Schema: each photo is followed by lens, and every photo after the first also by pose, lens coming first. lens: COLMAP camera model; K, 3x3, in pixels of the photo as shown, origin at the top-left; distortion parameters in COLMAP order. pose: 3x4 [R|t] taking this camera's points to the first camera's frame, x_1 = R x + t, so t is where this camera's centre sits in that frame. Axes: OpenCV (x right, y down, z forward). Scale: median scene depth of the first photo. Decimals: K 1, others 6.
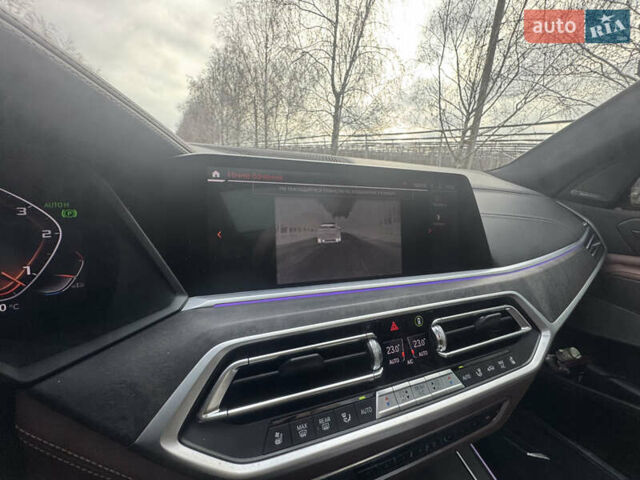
lens RADIAL K [[259.3, 0, 320.0], [0, 259.3, 240.0], [0, 0, 1]] dist [-0.001837, -0.000297]
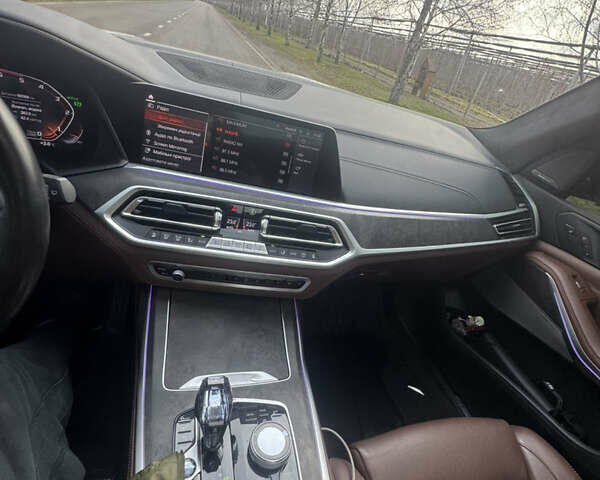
lens RADIAL K [[324.9, 0, 300.0], [0, 324.9, 240.0], [0, 0, 1]] dist [-0.002194, -0.000375]
pose [[0.951936, 0.274292, -0.136318, 0.831170], [-0.234615, 0.939074, 0.251190, -0.097294], [0.196912, -0.207134, 0.958291, -0.821449]]
